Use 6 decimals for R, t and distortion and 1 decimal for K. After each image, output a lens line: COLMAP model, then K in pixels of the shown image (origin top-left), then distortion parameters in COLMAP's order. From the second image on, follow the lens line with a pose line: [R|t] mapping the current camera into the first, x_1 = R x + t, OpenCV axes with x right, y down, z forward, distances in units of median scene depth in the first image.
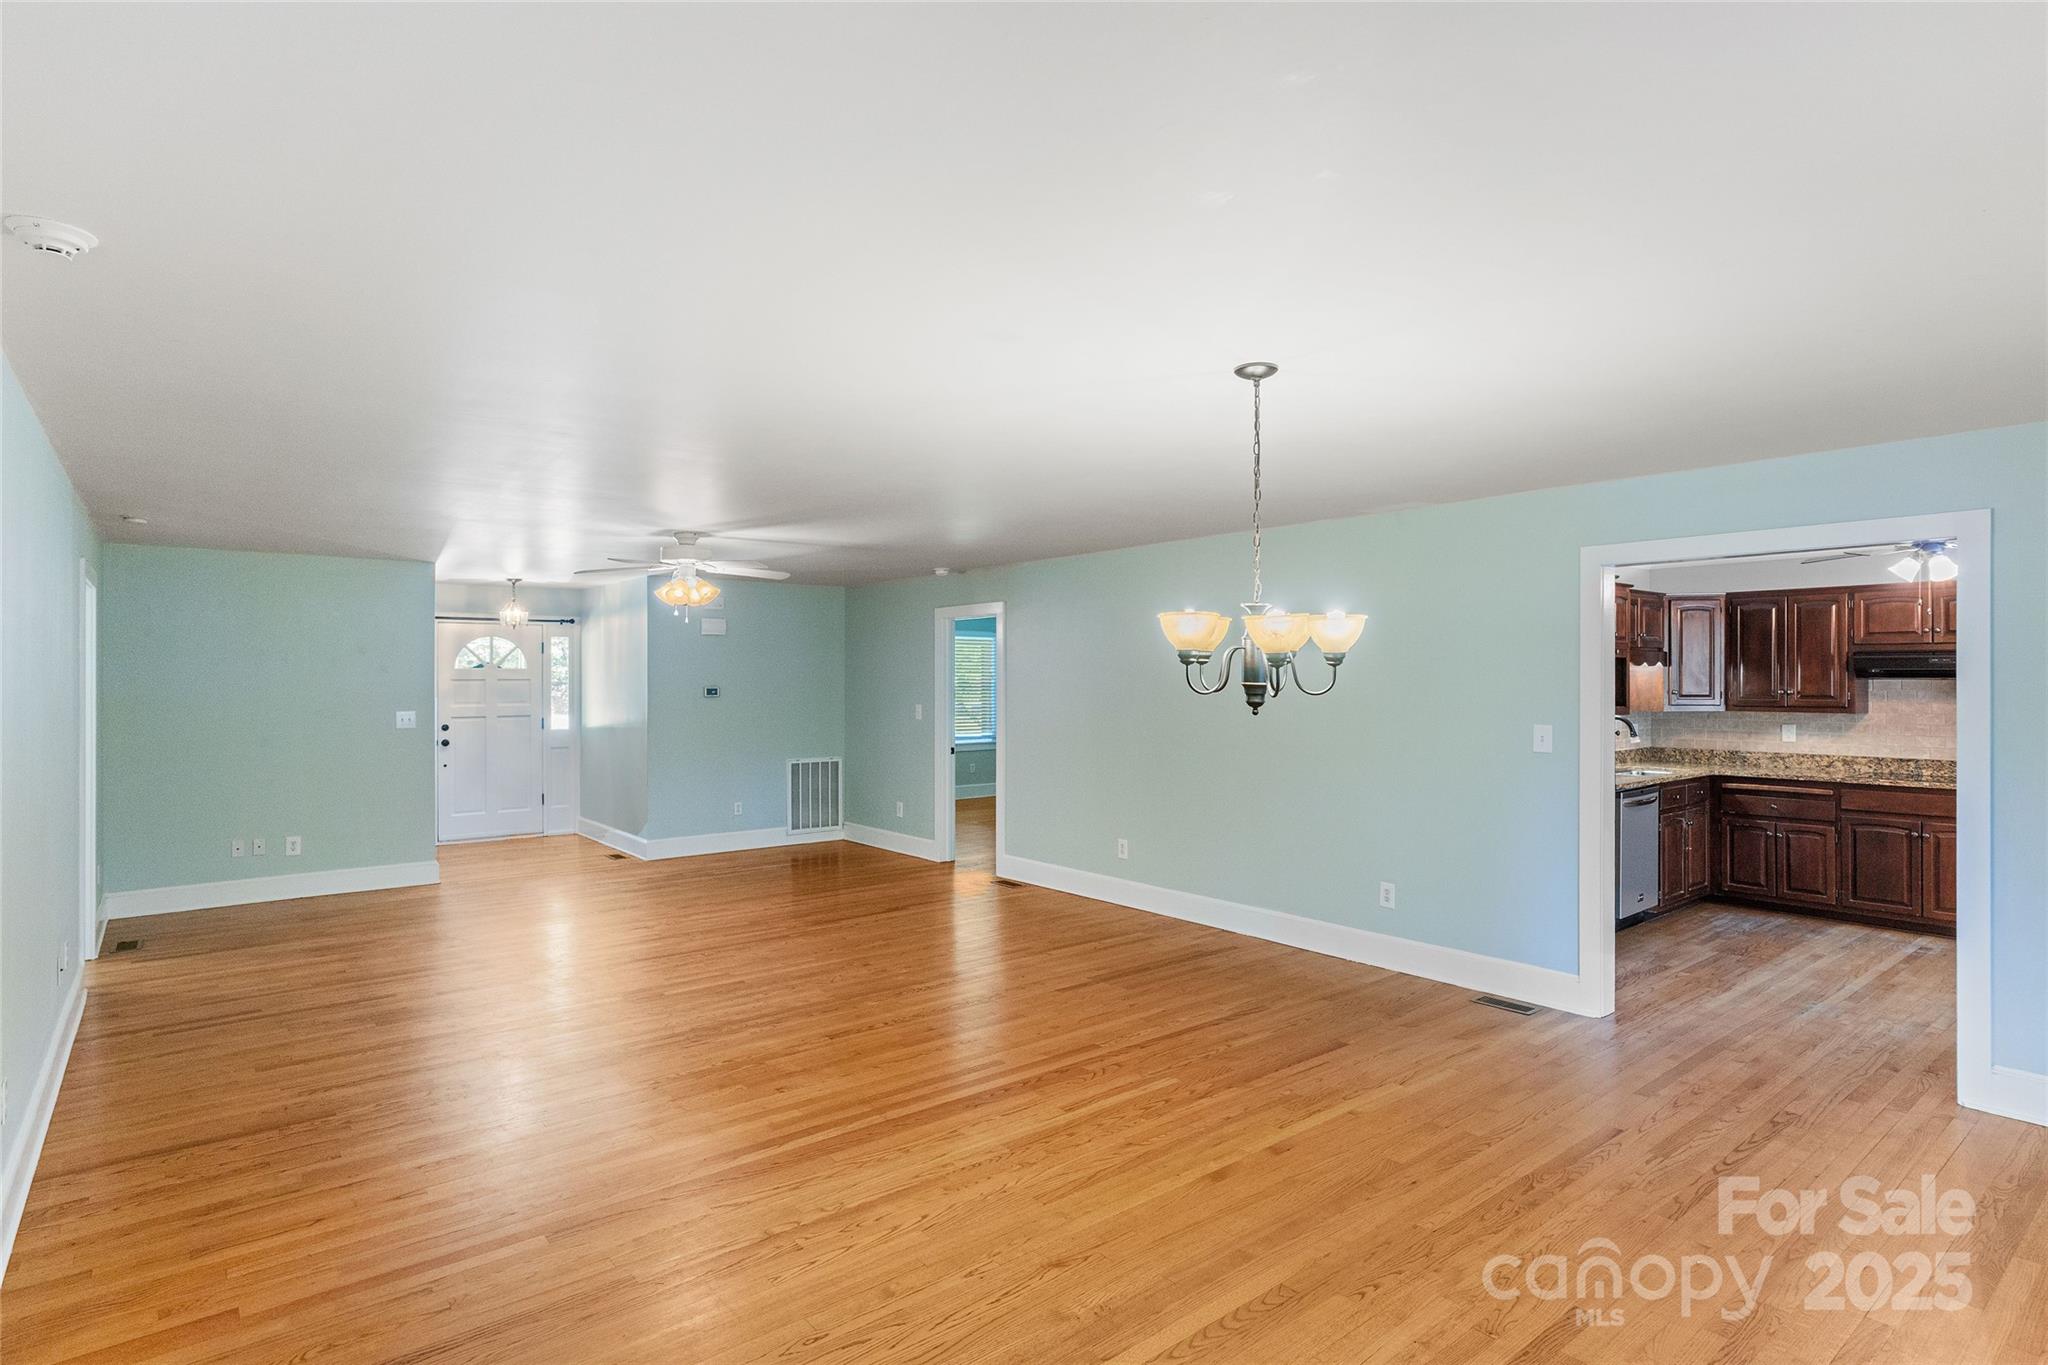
lens RADIAL K [[1029.3, 0, 1024.0], [0, 1029.3, 682.5], [0, 0, 1]] dist [-0.002053, 0.000538]
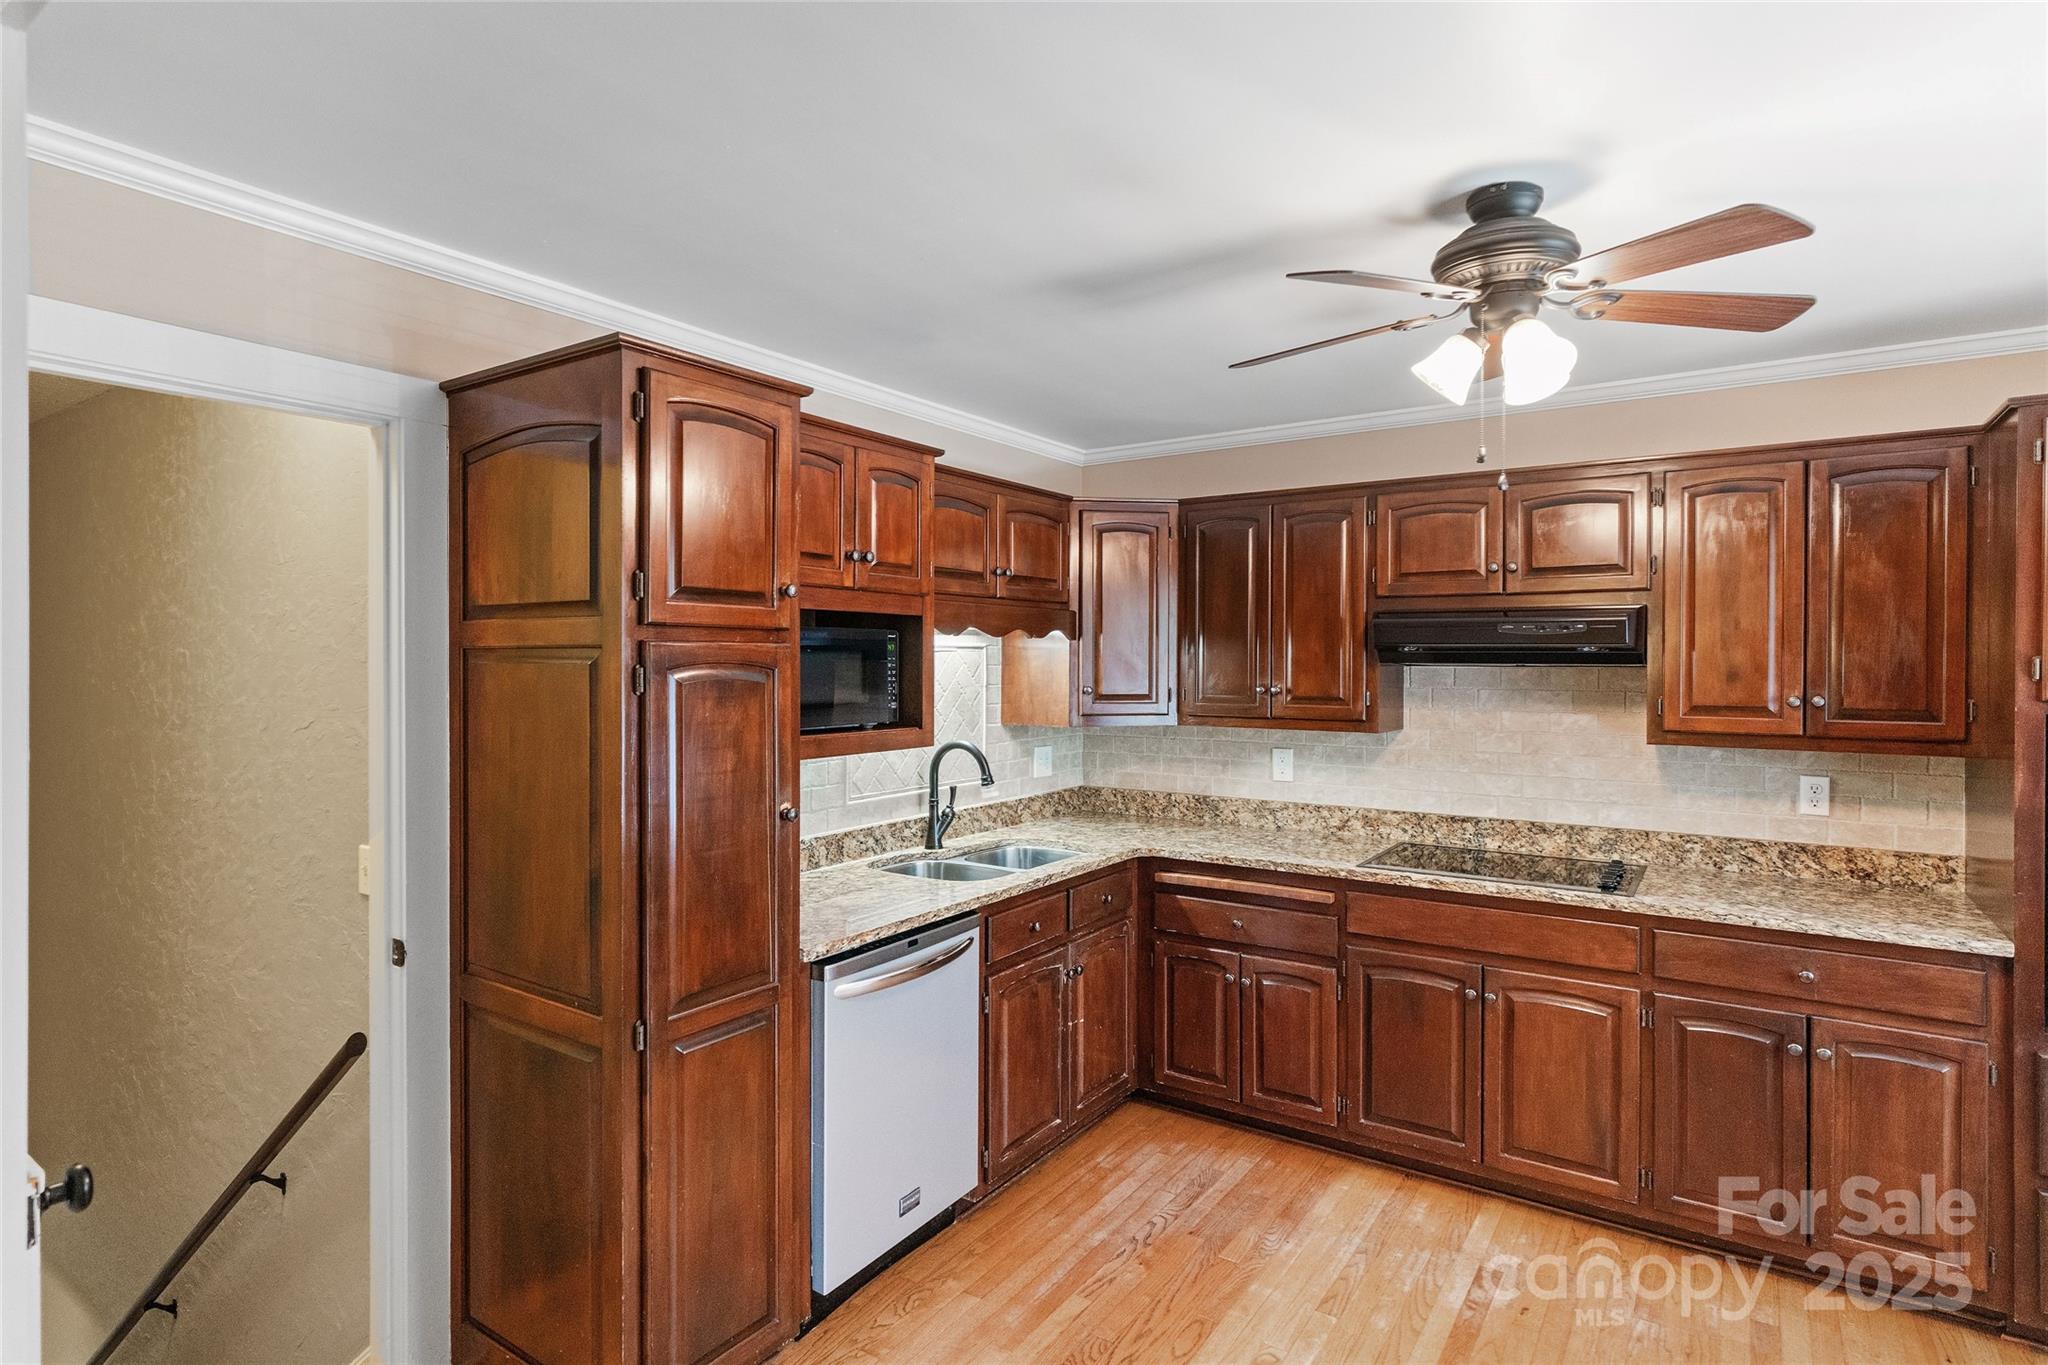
lens RADIAL K [[1037.4, 0, 1026.8], [0, 1037.4, 671.6], [0, 0, 1]] dist [-0.000471, 0.001331]
pose [[0.955999, -0.000612, 0.293369, 0.474900], [-0.002126, 0.999957, 0.009015, -0.004466], [-0.293361, -0.009242, 0.955957, 0.540909]]
